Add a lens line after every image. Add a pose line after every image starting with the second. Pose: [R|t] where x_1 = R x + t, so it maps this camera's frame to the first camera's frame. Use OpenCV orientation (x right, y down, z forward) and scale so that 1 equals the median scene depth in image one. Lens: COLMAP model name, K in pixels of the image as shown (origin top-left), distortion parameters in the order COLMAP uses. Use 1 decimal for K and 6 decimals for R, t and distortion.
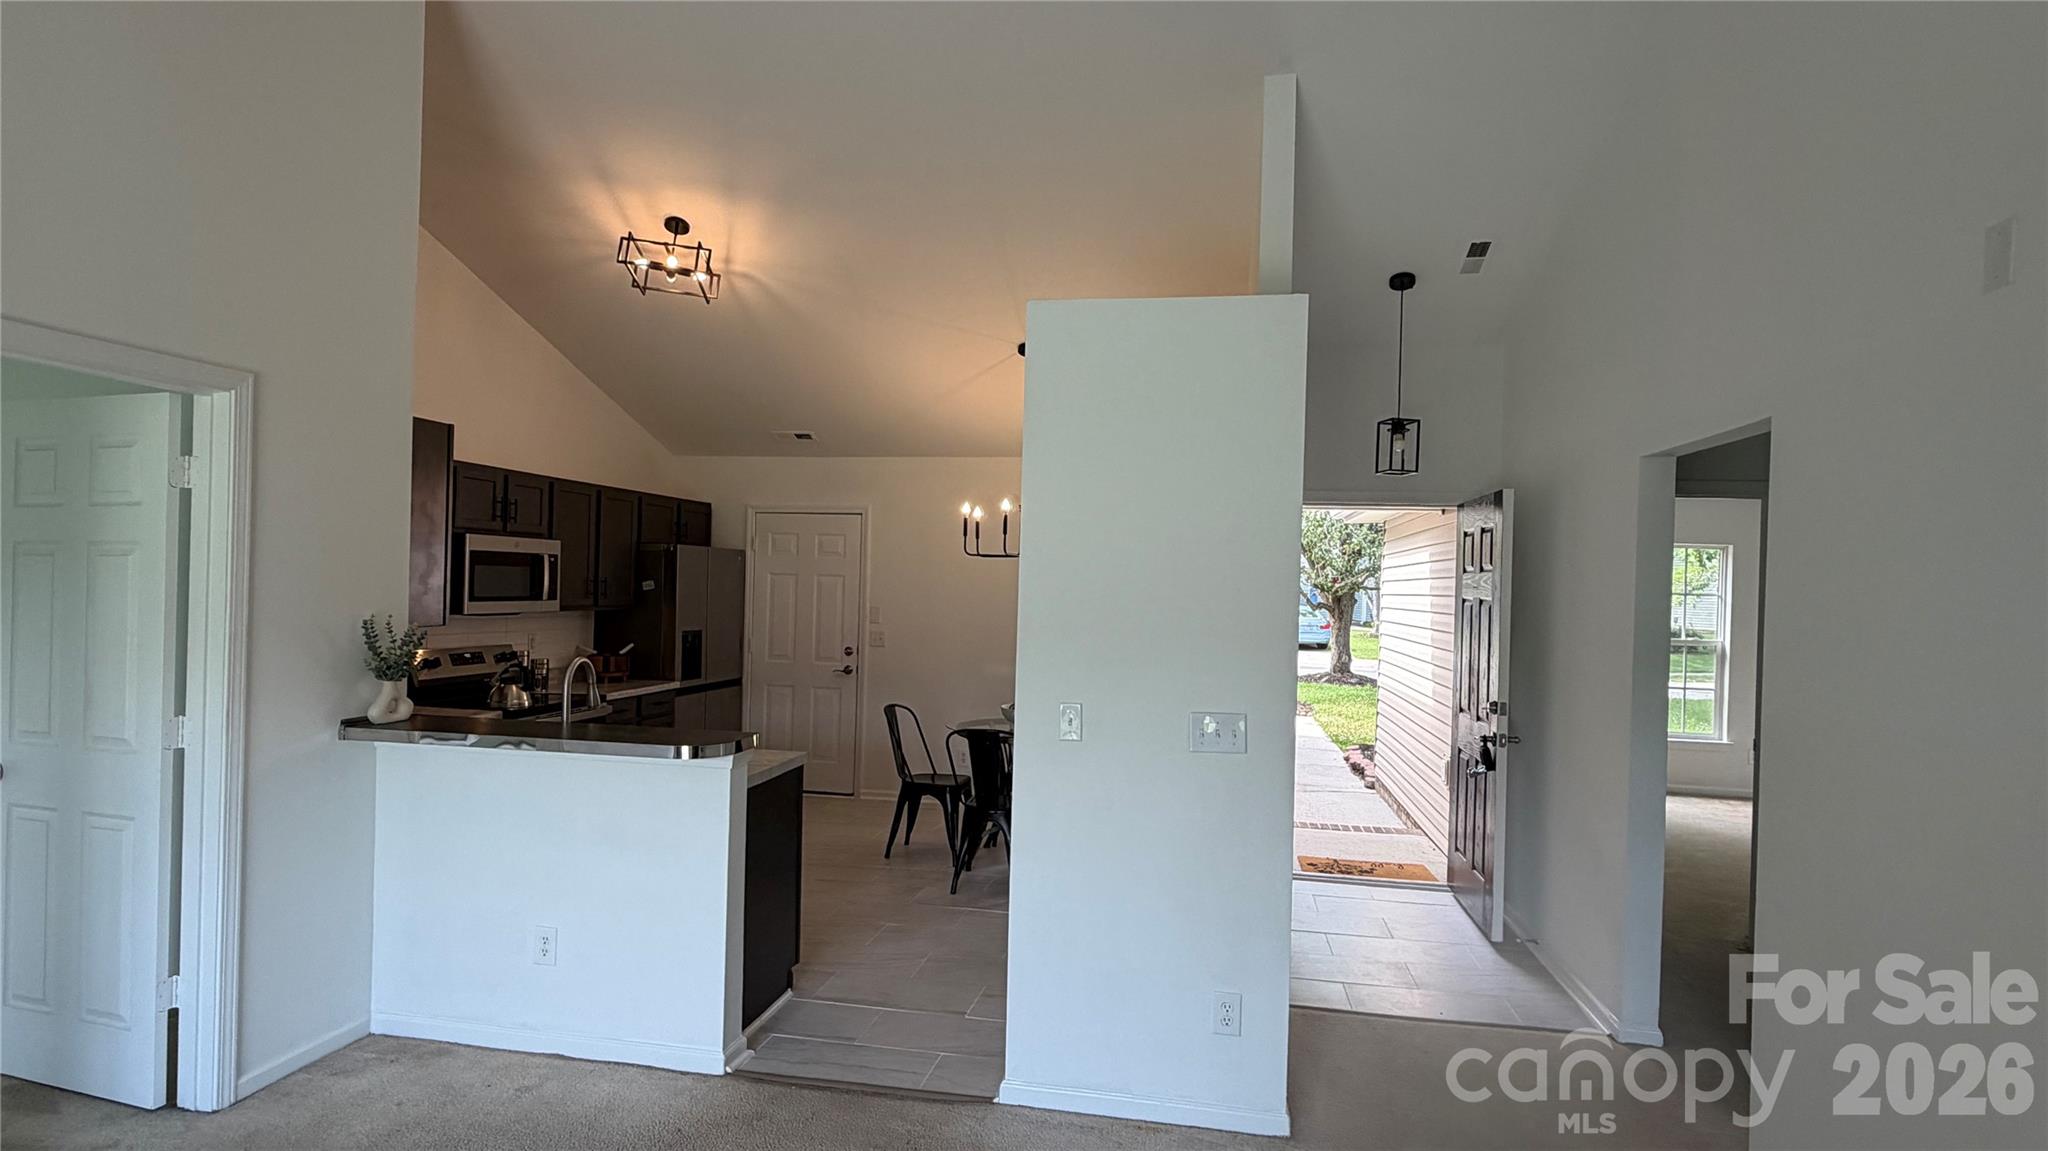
lens RADIAL K [[1003.2, 0, 1022.1], [0, 1003.2, 578.4], [0, 0, 1]] dist [-0.001555, -0.000722]
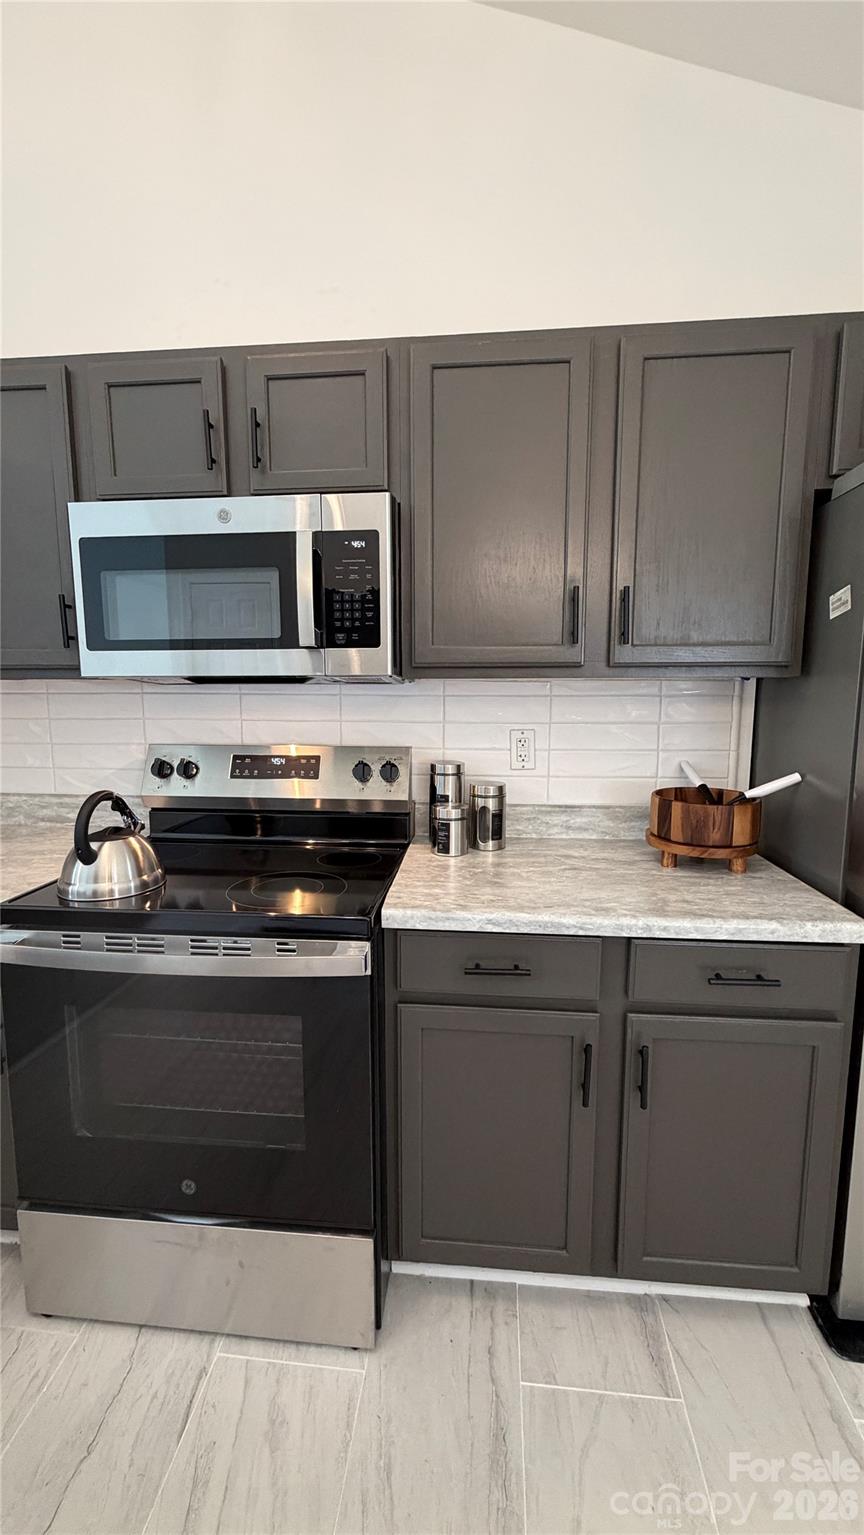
lens RADIAL K [[604.4, 0, 432.5], [0, 604.4, 758.7], [0, 0, 1]] dist [-0.001247, -0.000075]
pose [[0.091581, 0.095593, -0.991199, -0.191541], [0.014586, 0.995146, 0.097321, 0.038363], [0.995691, -0.023370, 0.089742, 0.887467]]
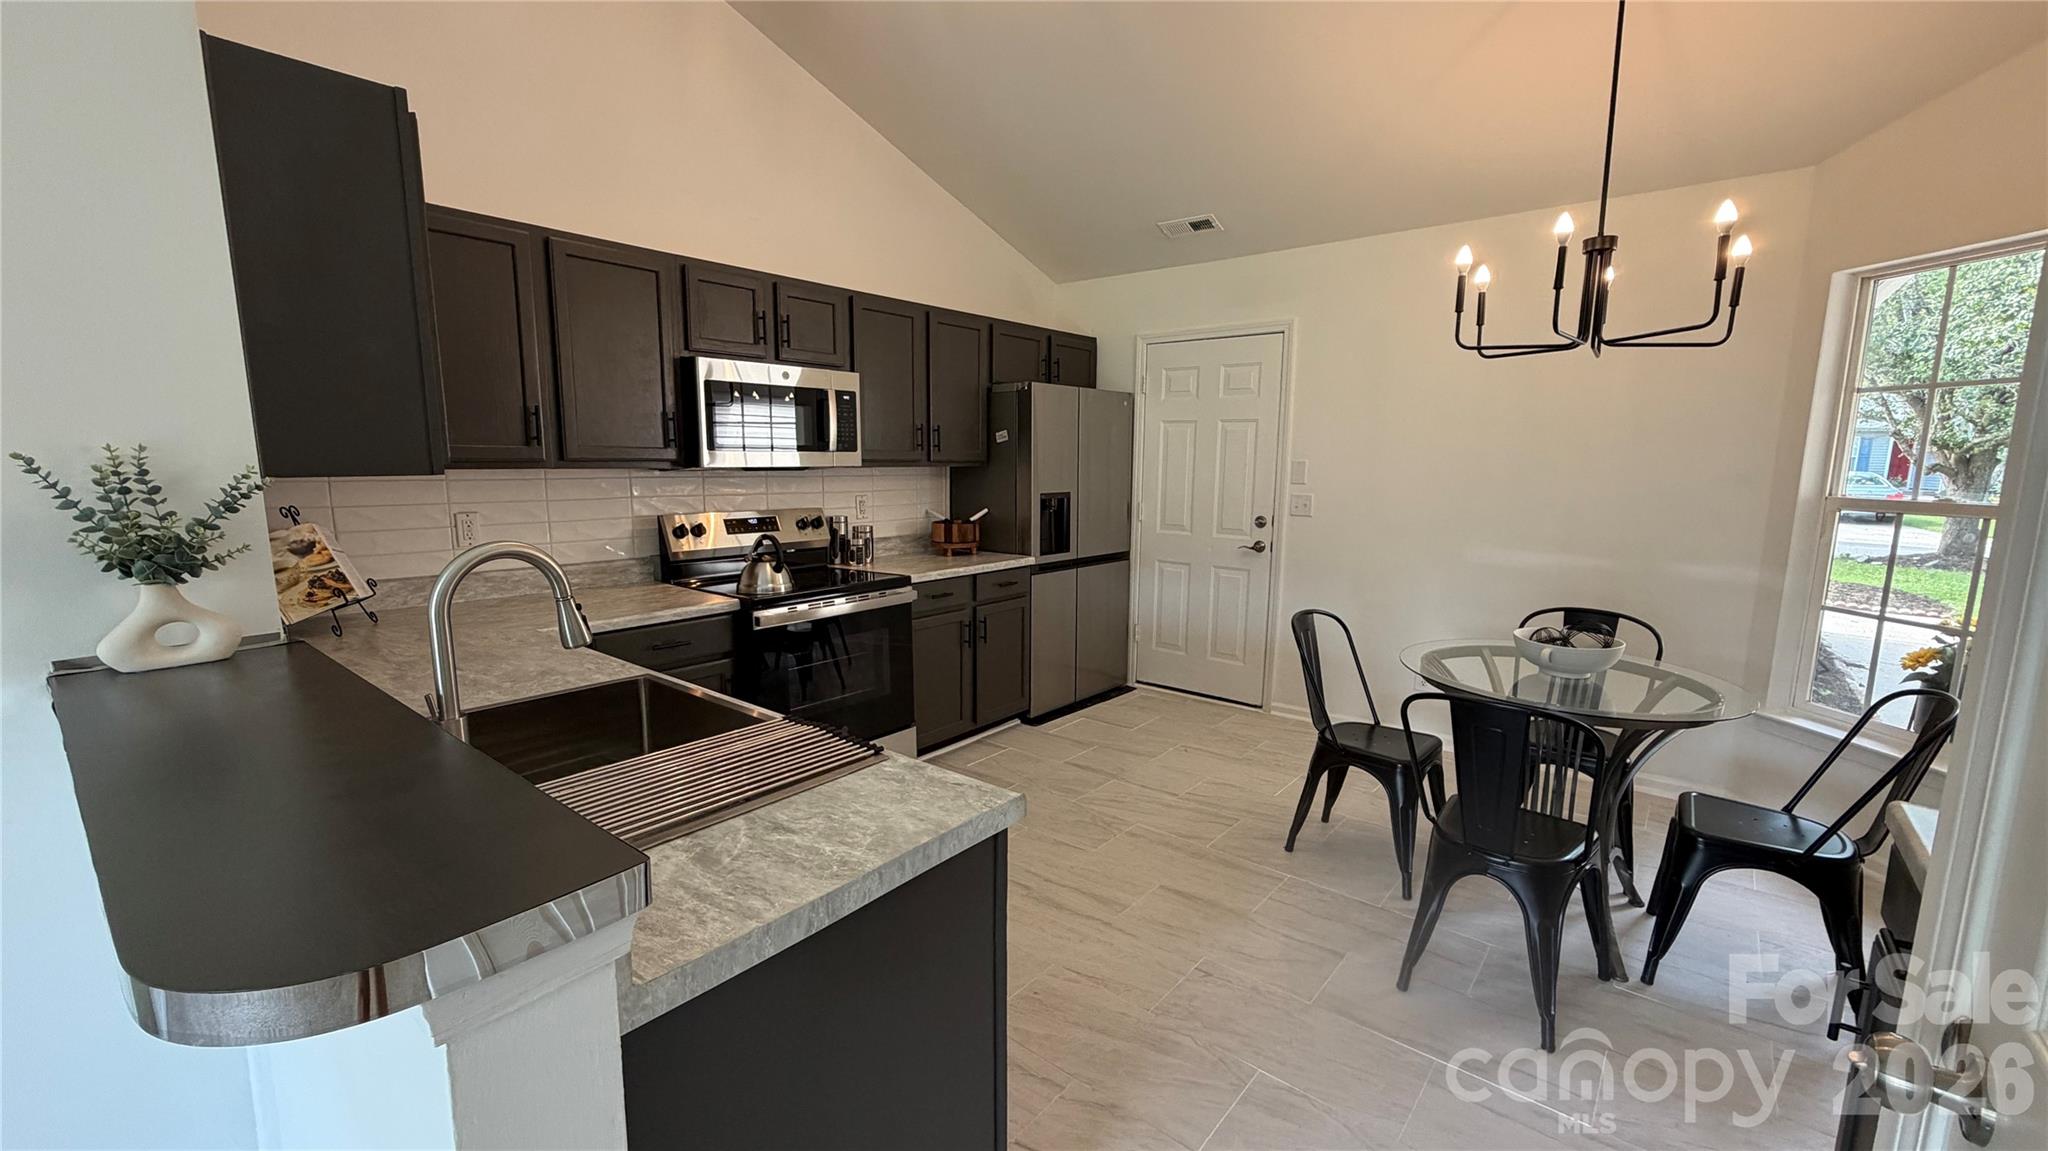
lens RADIAL K [[806.4, 0, 1020.7], [0, 806.4, 578.9], [0, 0, 1]] dist [-0.001247, -0.000075]
pose [[0.872962, 0.055010, -0.484676, -0.040326], [0.019461, 0.988902, 0.147290, 0.026452], [0.487399, -0.138011, 0.862204, 0.453724]]
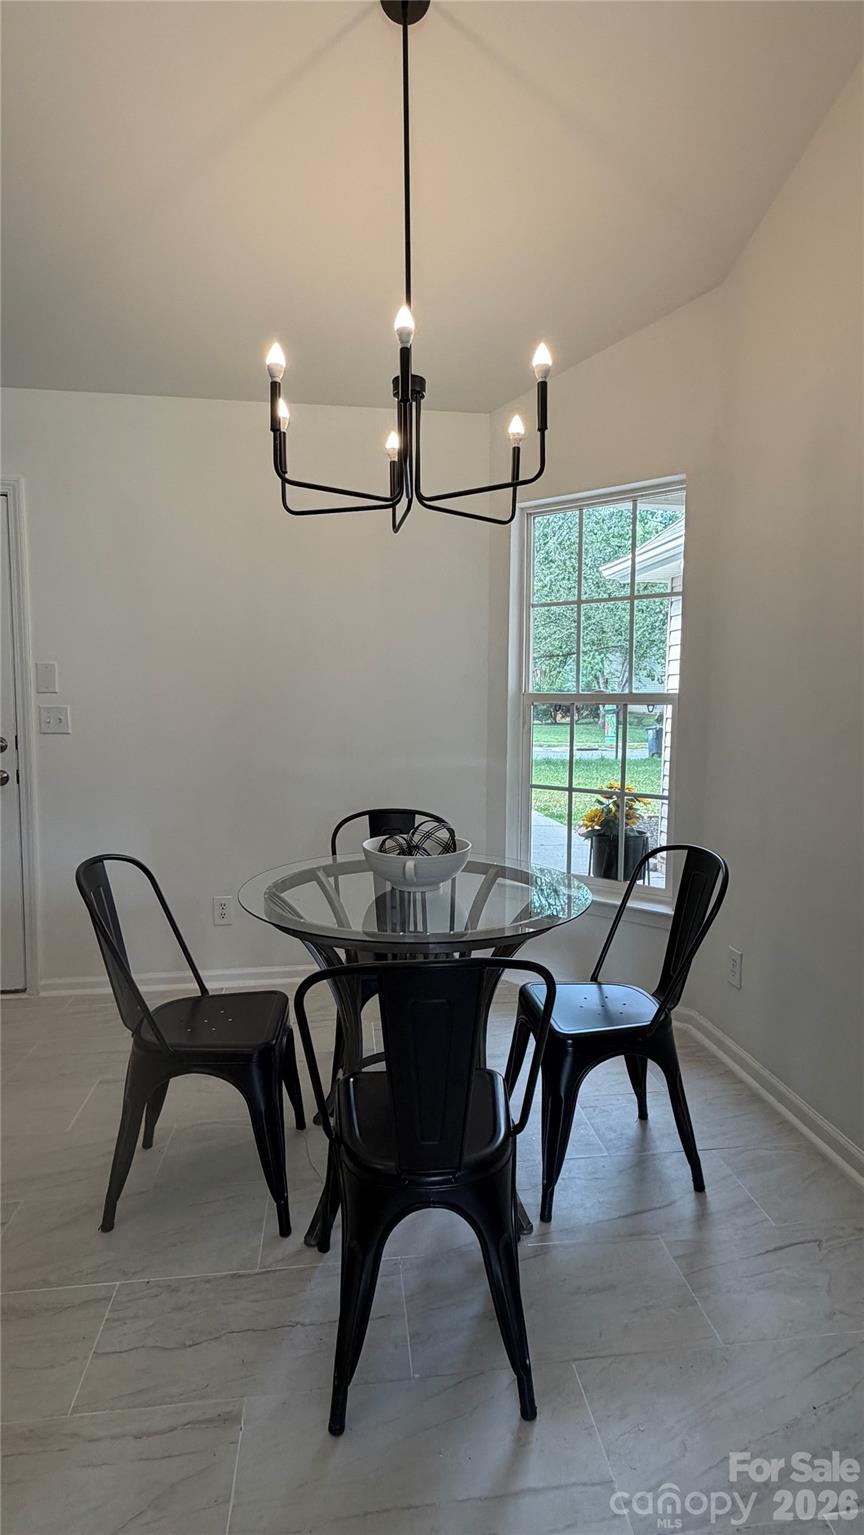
lens RADIAL K [[751.9, 0, 431.9], [0, 751.9, 763.2], [0, 0, 1]] dist [-0.001555, -0.000722]
pose [[0.950346, -0.047696, 0.307517, -0.084984], [0.016353, 0.994473, 0.103707, 0.051465], [-0.310764, -0.093528, 0.945874, 0.621292]]
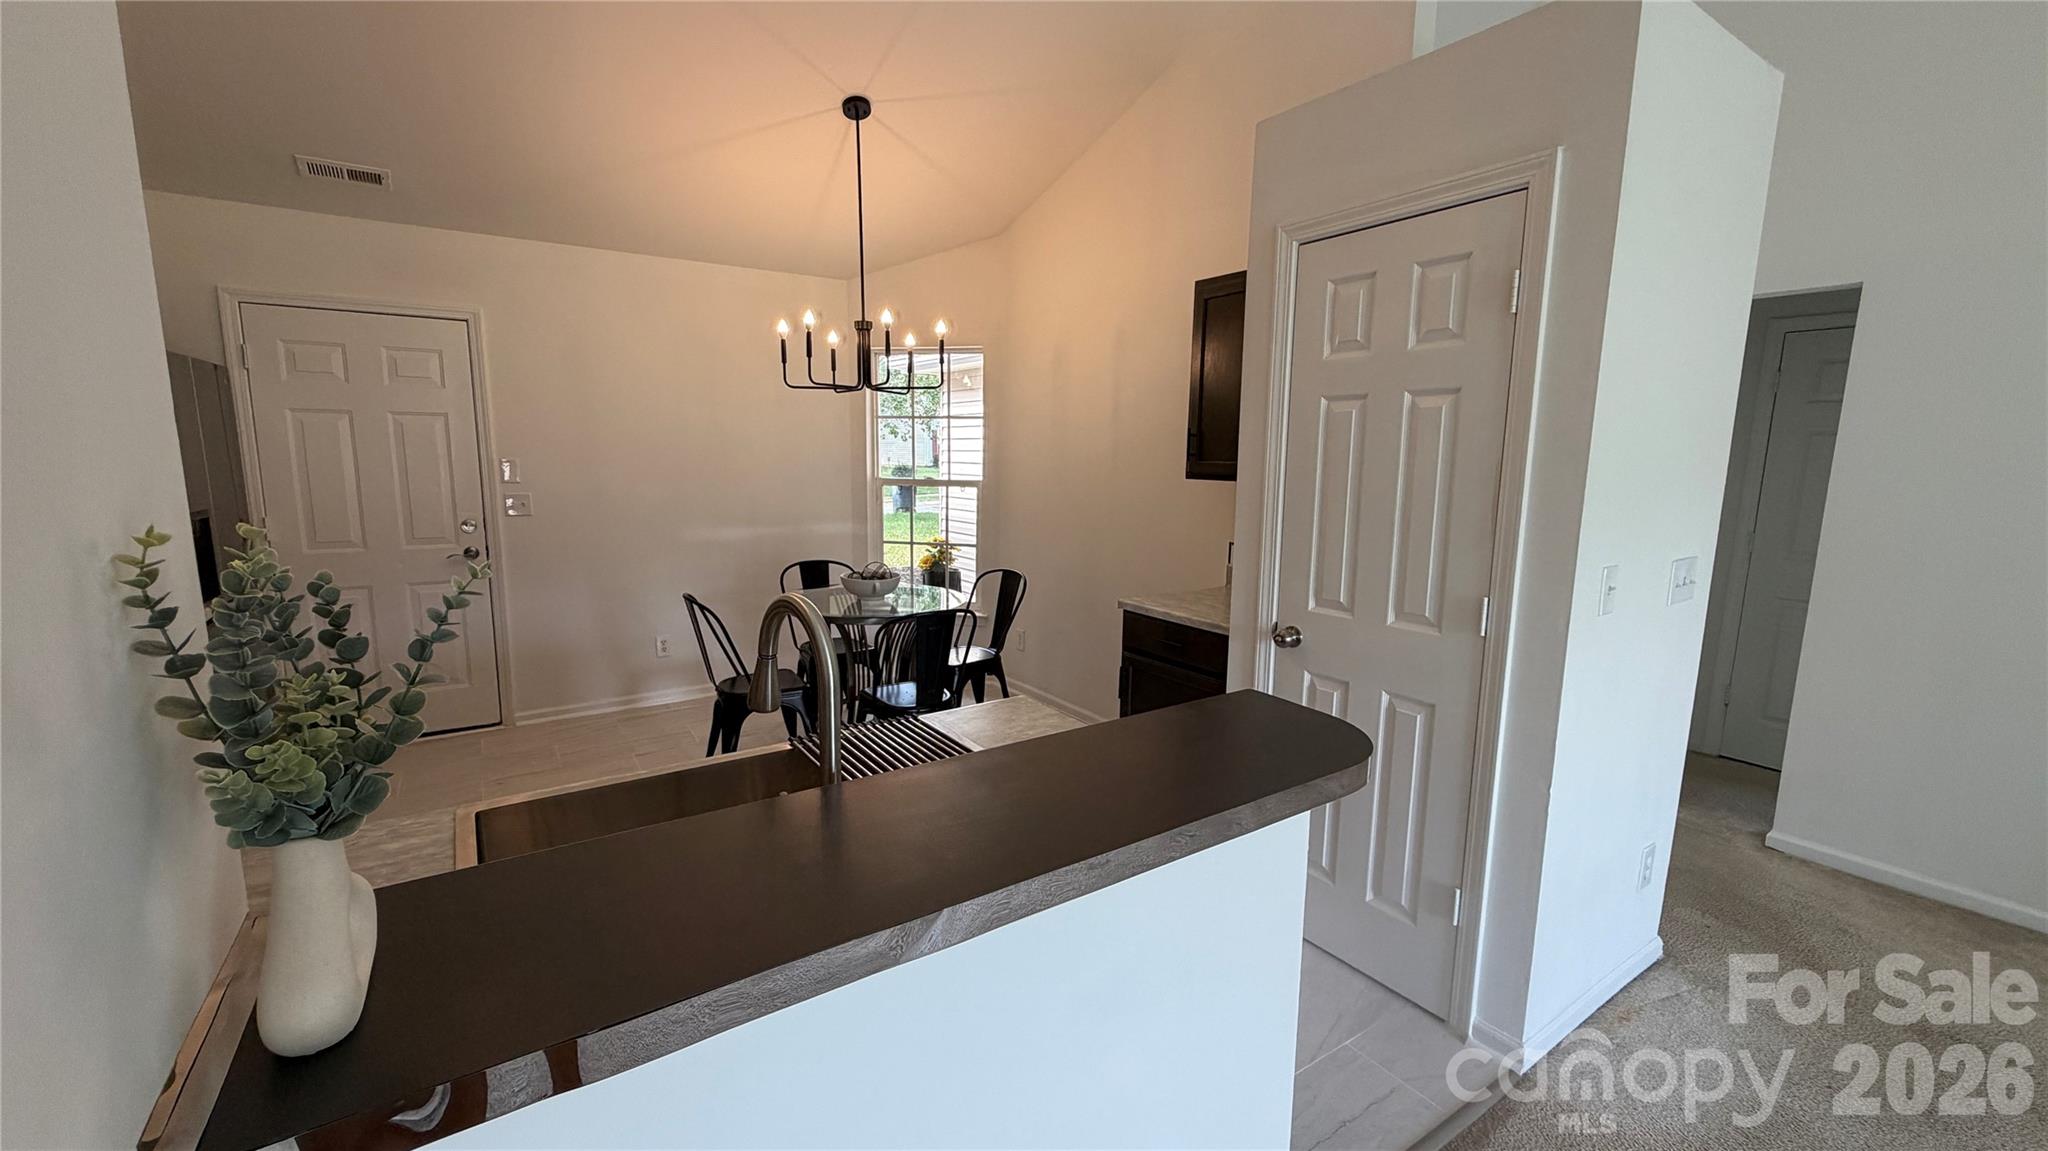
lens RADIAL K [[806.4, 0, 1003.5], [0, 806.4, 575.0], [0, 0, 1]] dist [-0.001247, -0.000075]
pose [[0.729698, -0.120917, 0.672993, -0.333648], [0.000838, 0.984397, 0.175958, 0.010138], [-0.683769, -0.127832, 0.718414, 0.409668]]
